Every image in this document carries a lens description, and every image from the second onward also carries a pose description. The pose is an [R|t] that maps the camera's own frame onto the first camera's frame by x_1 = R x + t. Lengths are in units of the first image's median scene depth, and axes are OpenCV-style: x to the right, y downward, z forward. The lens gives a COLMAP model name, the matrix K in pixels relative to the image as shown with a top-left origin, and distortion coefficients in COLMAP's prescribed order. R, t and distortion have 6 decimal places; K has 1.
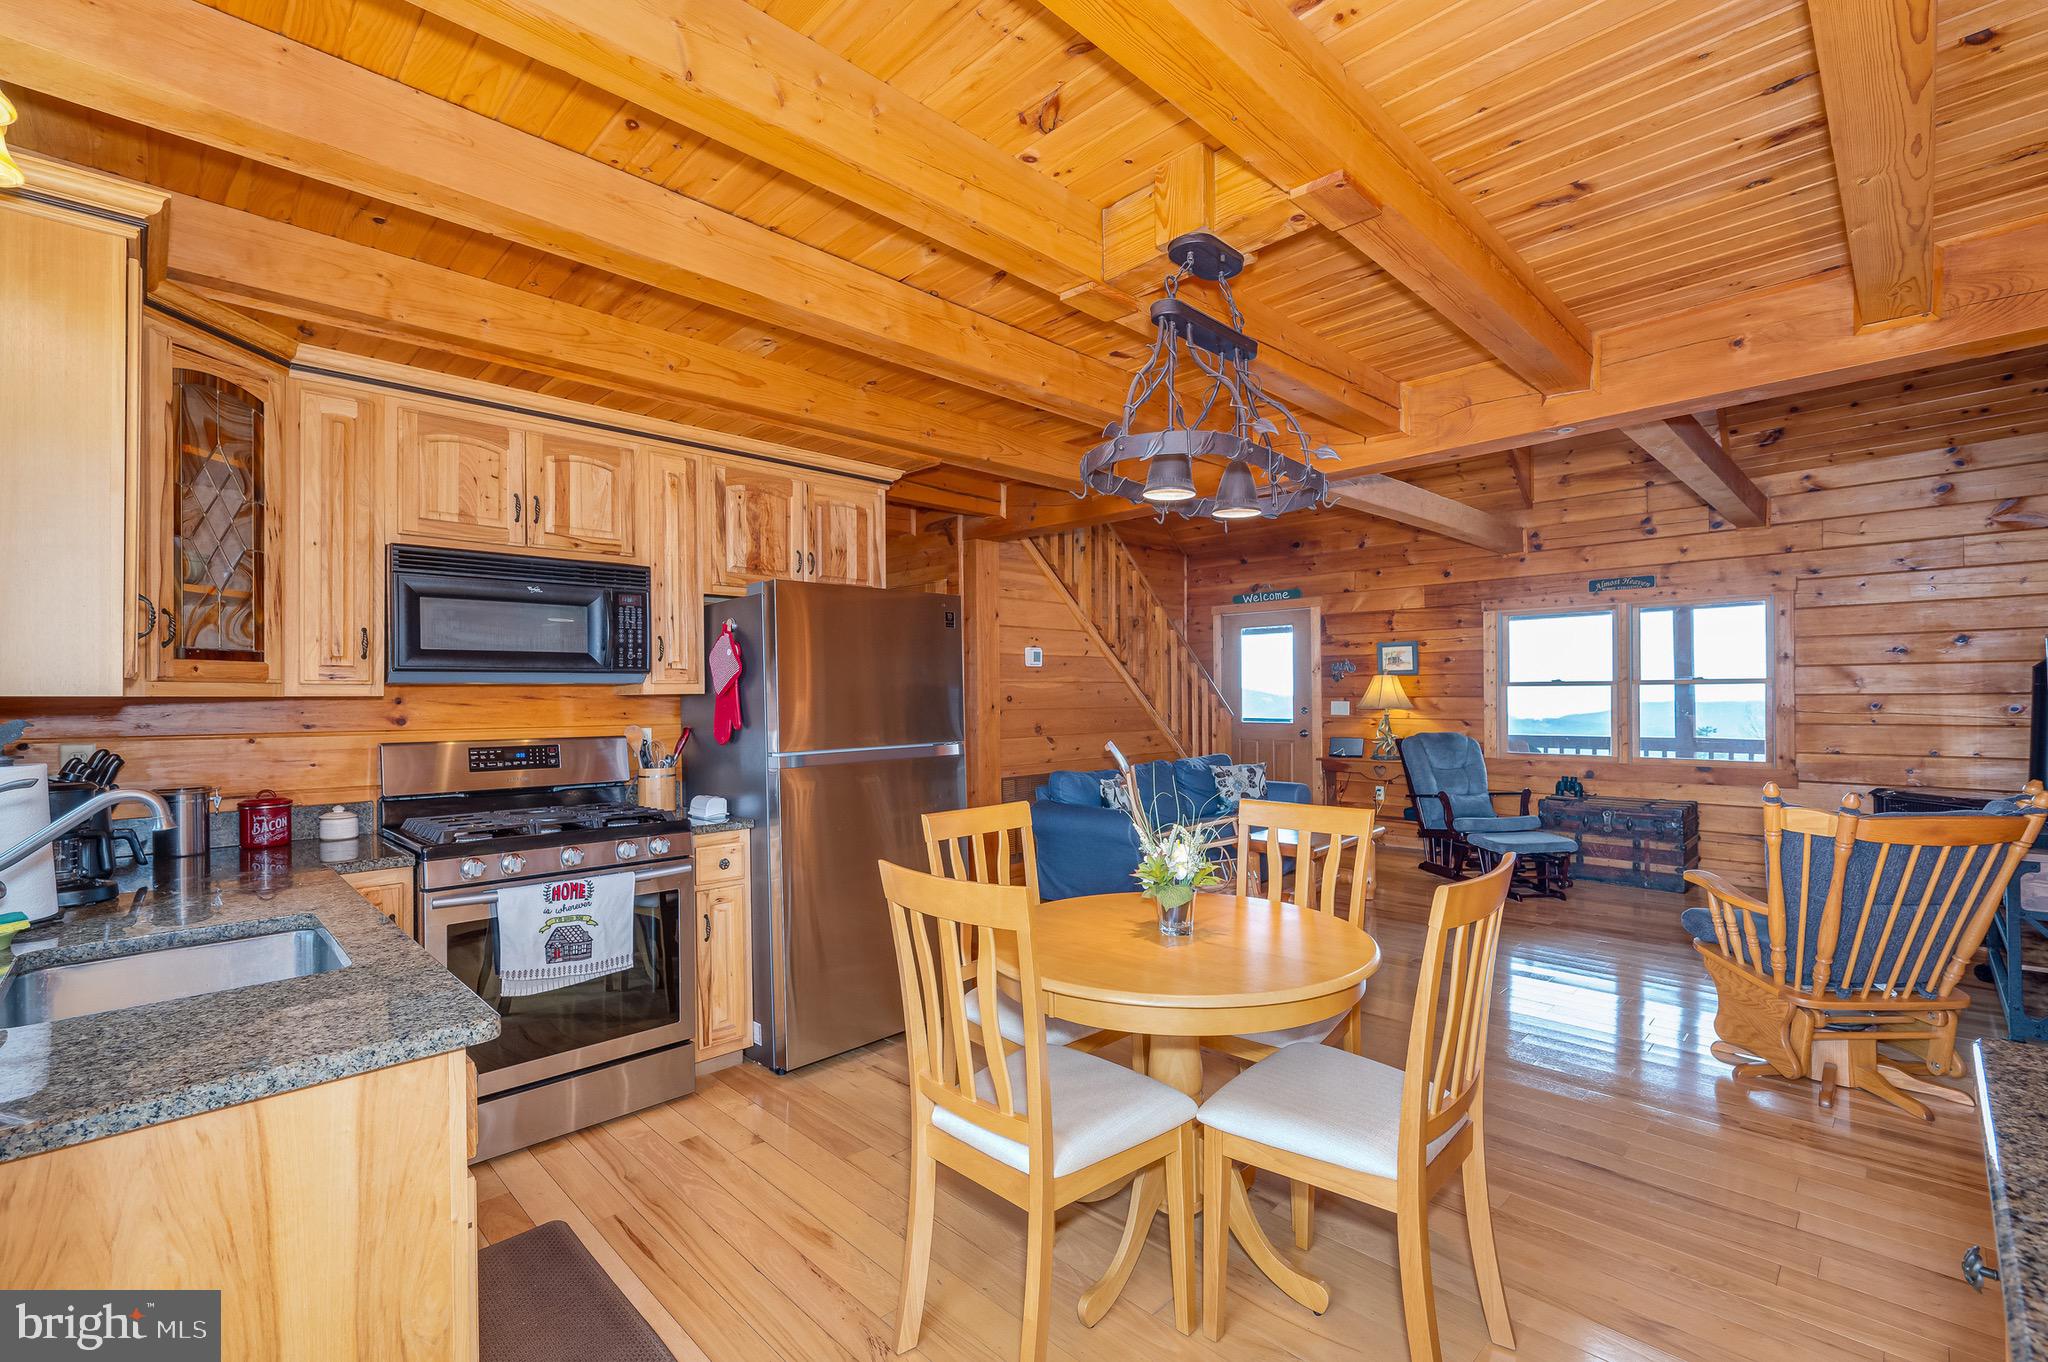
lens RADIAL K [[891.0, 0, 1029.2], [0, 891.0, 688.1], [0, 0, 1]] dist [-0.000498, 0.000695]
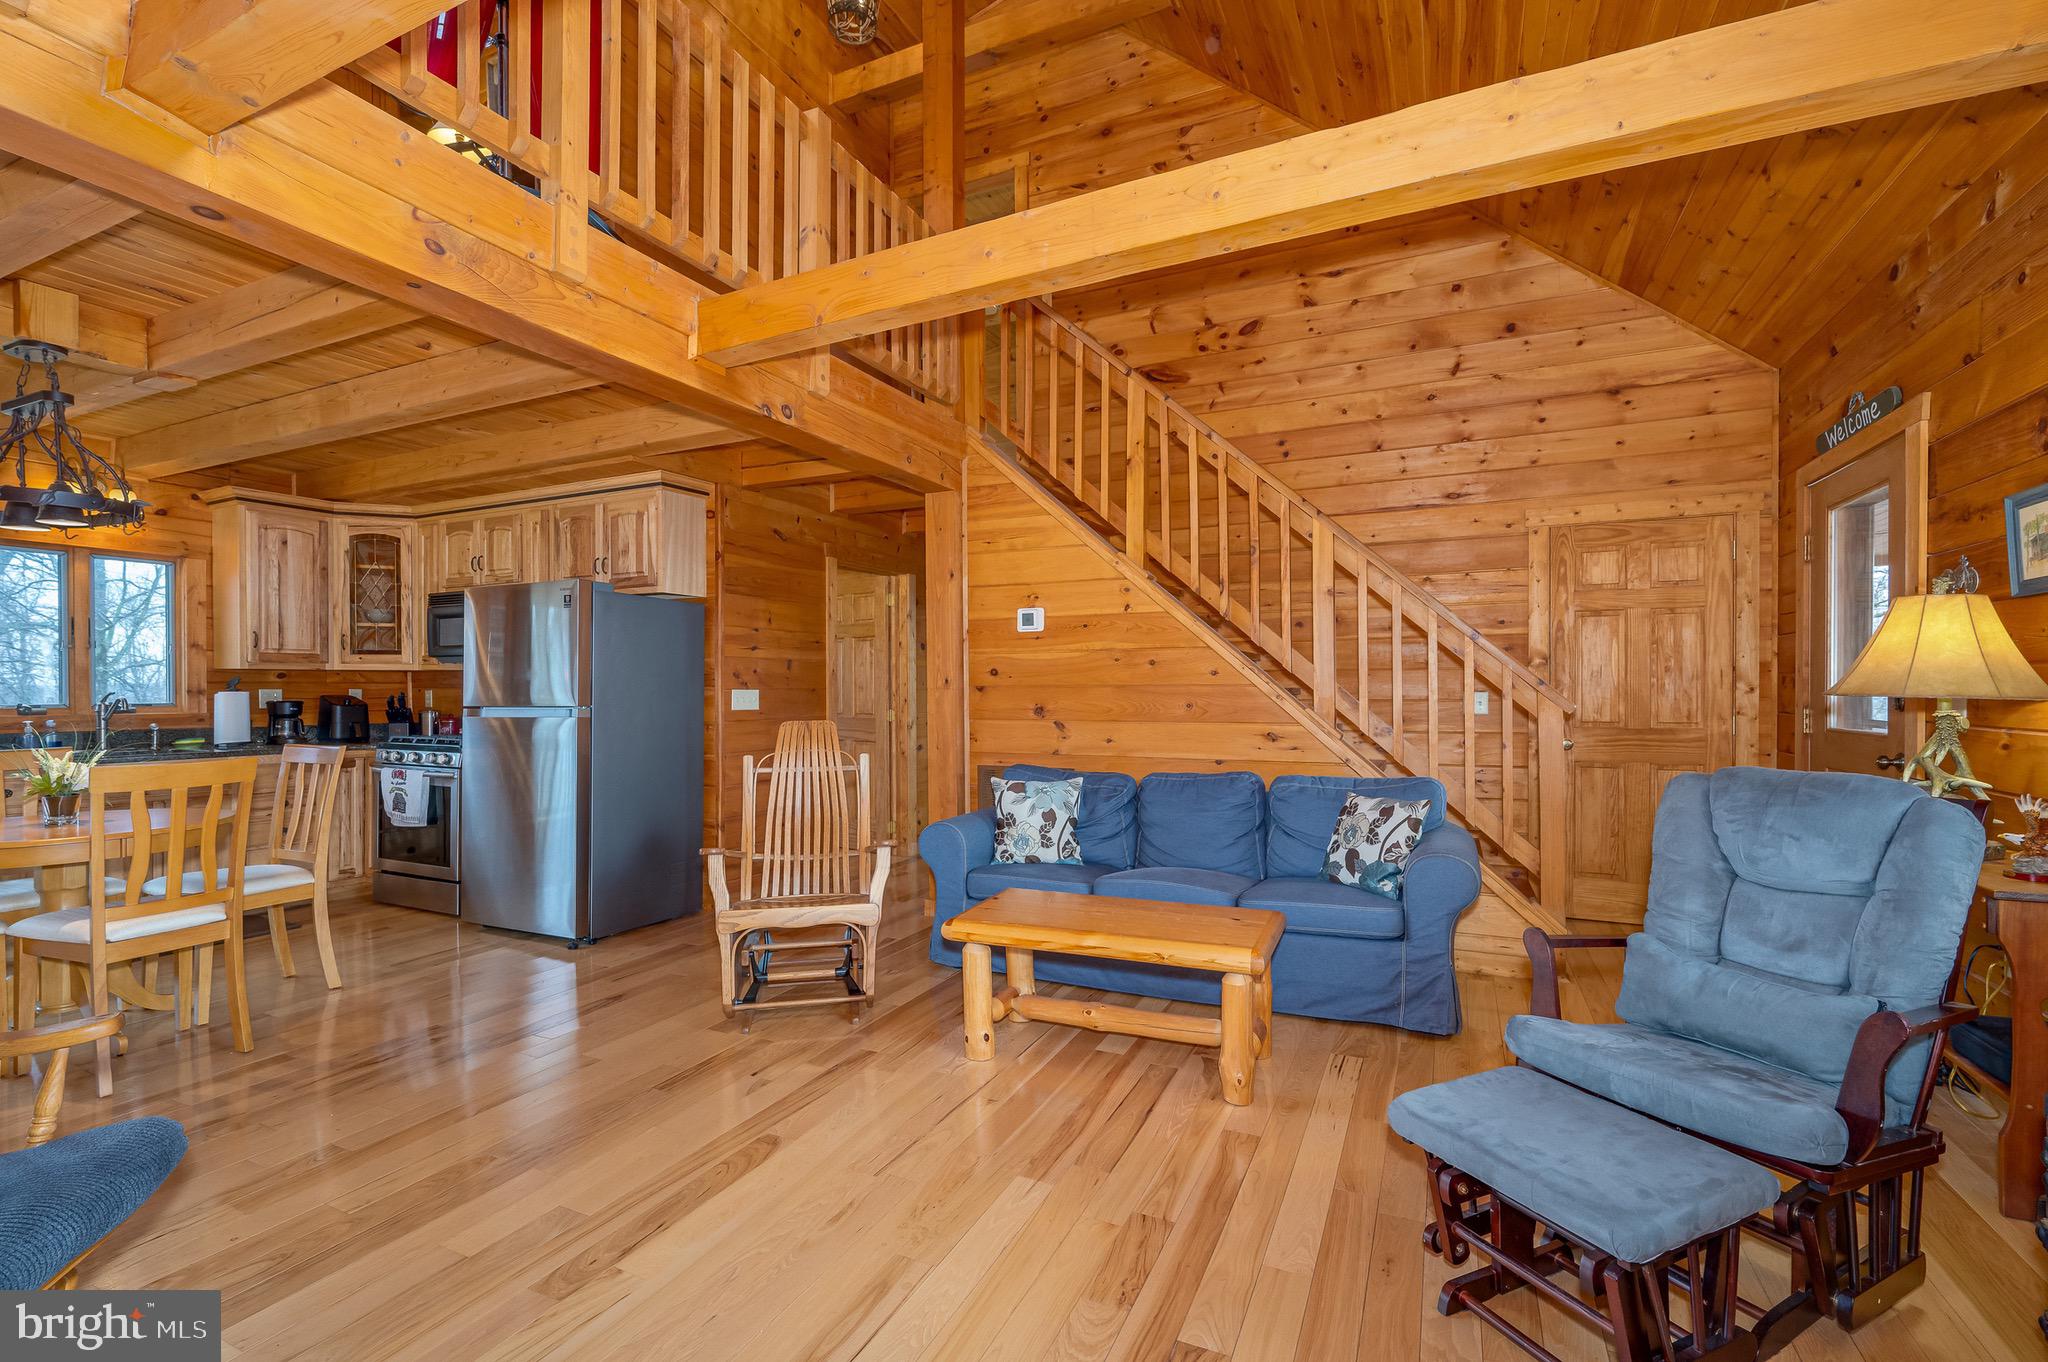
lens RADIAL K [[891.0, 0, 1023.4], [0, 891.0, 694.2], [0, 0, 1]] dist [-0.000498, 0.000695]
pose [[0.341602, 0.015380, -0.939719, 0.675114], [0.006823, 0.999799, 0.018843, 0.014740], [0.939820, -0.012848, 0.341428, 0.646468]]
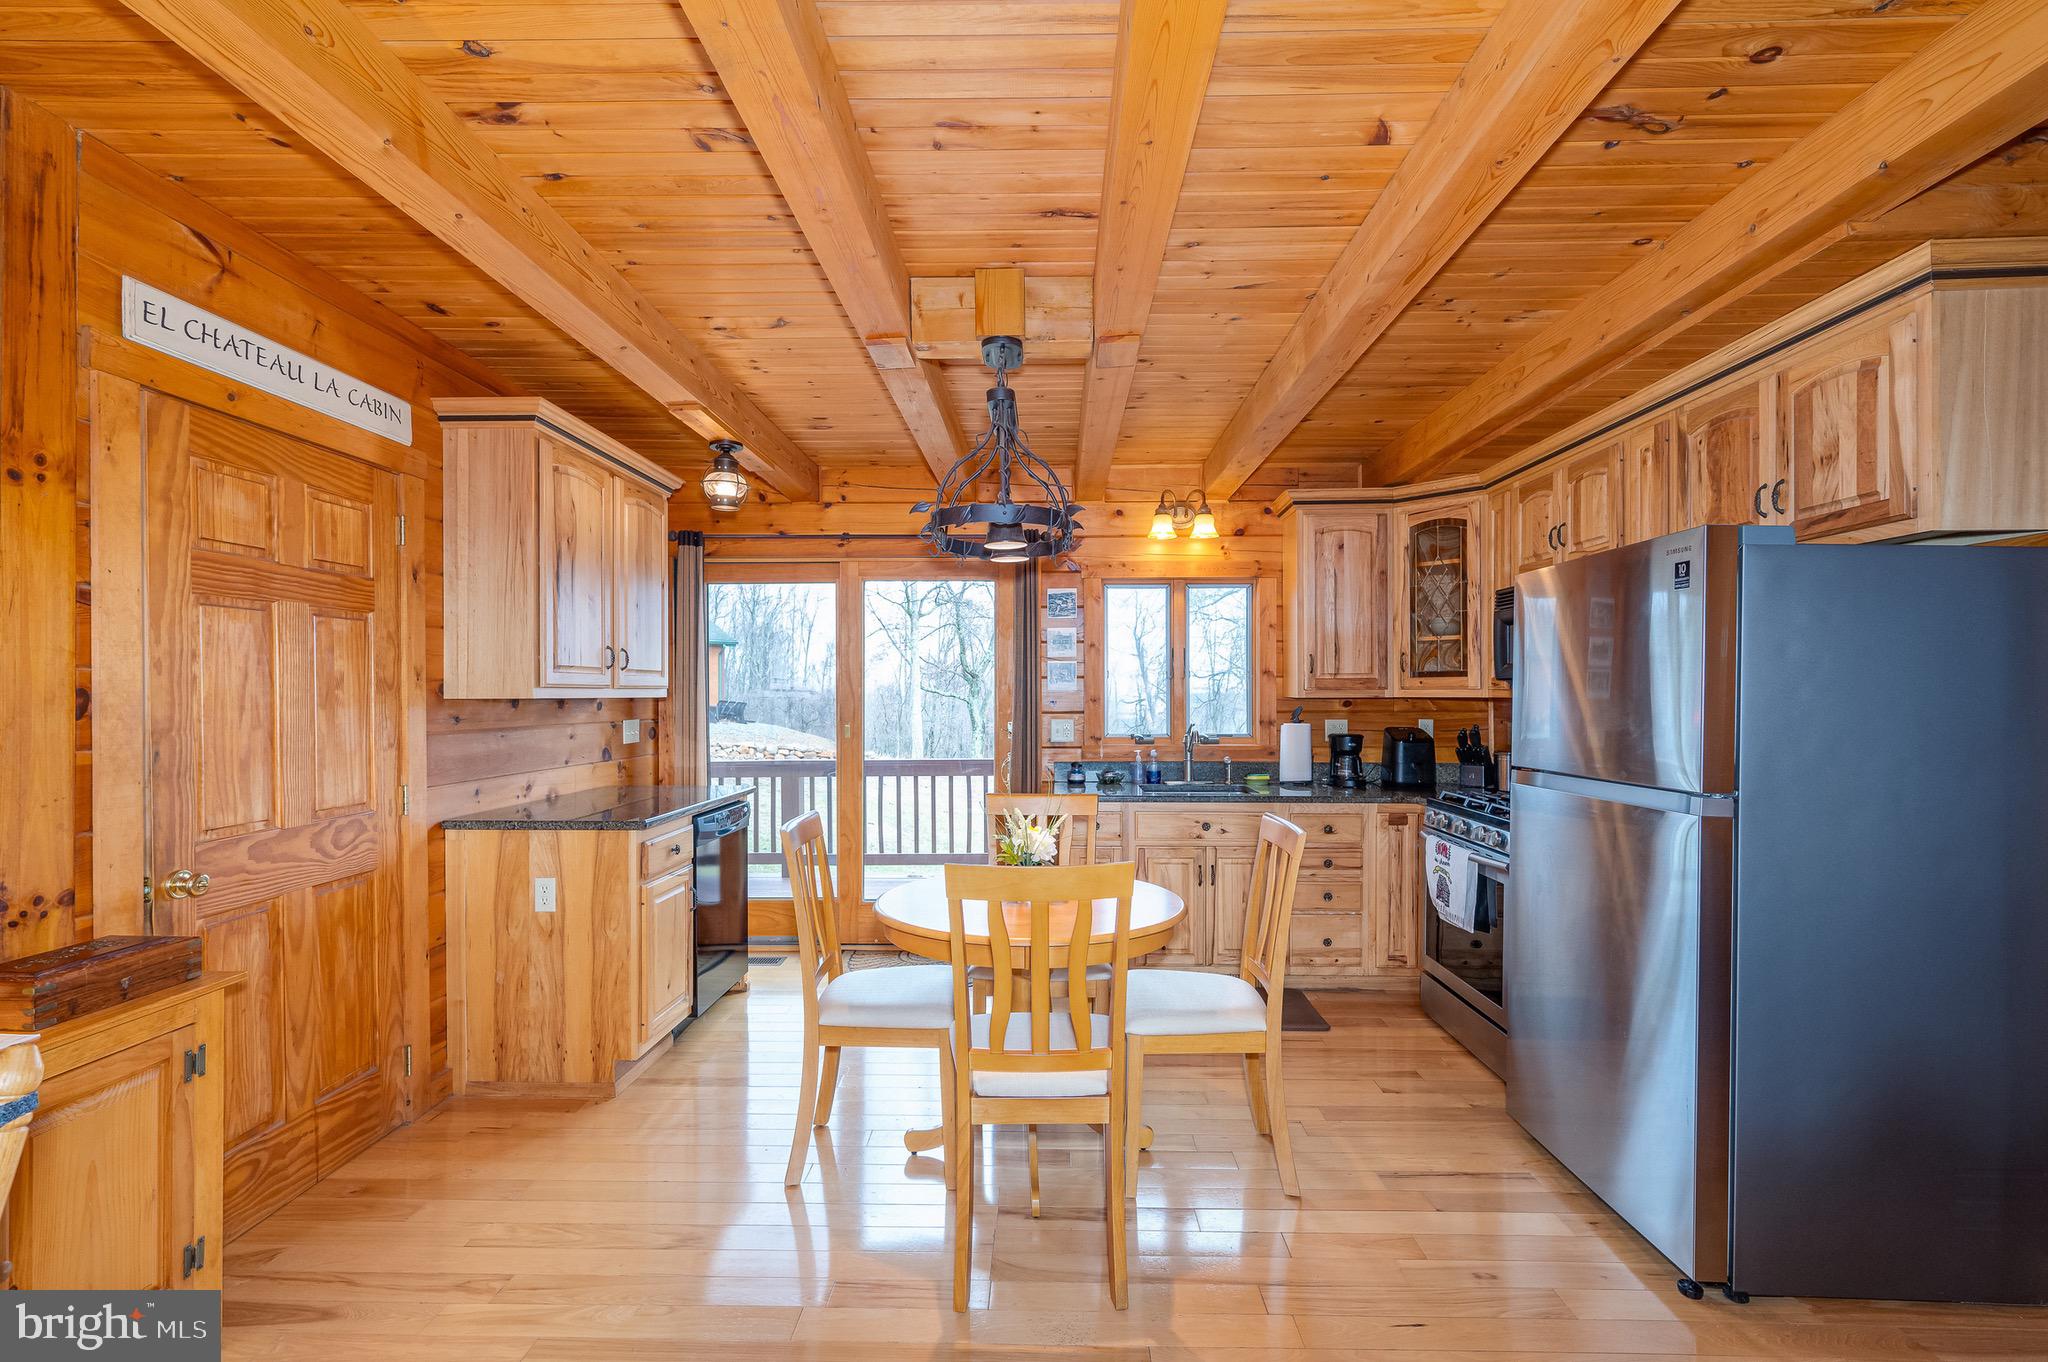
lens RADIAL K [[910.4, 0, 1032.7], [0, 910.4, 693.3], [0, 0, 1]] dist [-0.000527, 0.000986]
pose [[-0.720195, 0.011599, -0.693675, 0.340992], [0.014535, 0.999893, 0.001629, -0.004757], [0.693620, -0.008909, -0.720286, 0.629576]]
